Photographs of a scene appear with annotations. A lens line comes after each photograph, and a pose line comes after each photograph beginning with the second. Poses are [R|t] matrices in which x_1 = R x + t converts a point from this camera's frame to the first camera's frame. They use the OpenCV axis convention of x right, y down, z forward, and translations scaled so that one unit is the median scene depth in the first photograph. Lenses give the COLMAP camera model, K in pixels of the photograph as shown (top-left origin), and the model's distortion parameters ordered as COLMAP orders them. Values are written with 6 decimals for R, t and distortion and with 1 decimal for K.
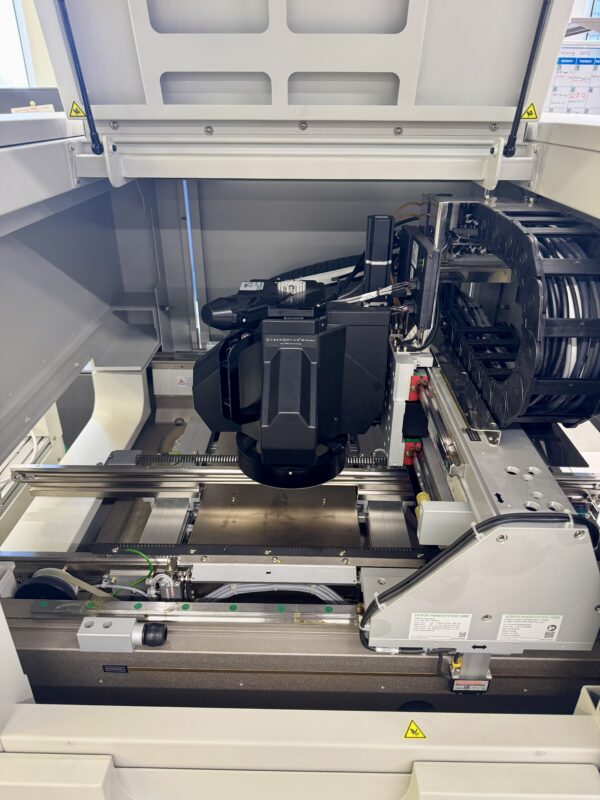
lens RADIAL K [[563.4, 0, 300.0], [0, 563.4, 400.0], [0, 0, 1]] dist [0.001244, 0.000037]
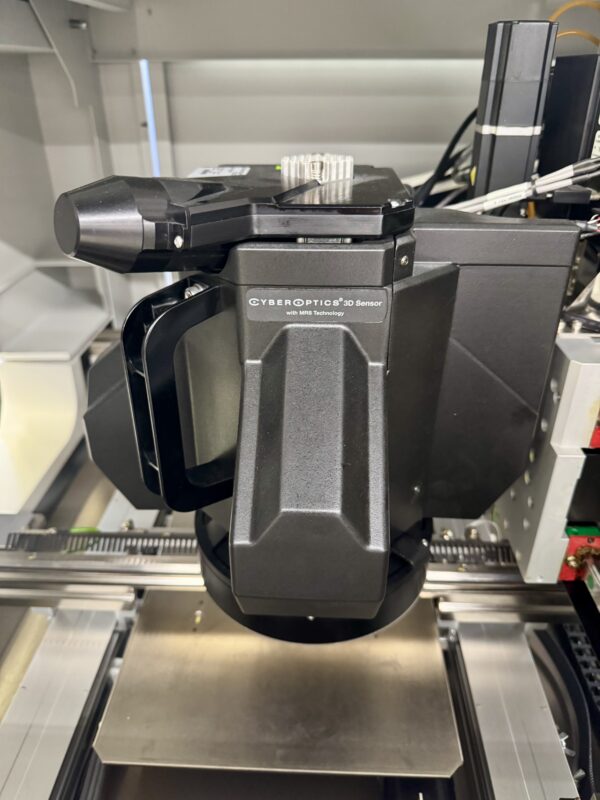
lens RADIAL K [[570.6, 0, 300.0], [0, 570.6, 400.0], [0, 0, 1]] dist [-0.045083, -0.002647]
pose [[0.999759, 0.002966, -0.021731, -0.017478], [-0.002013, 0.999041, 0.043749, -0.056599], [0.021840, -0.043694, 0.998806, 0.597784]]
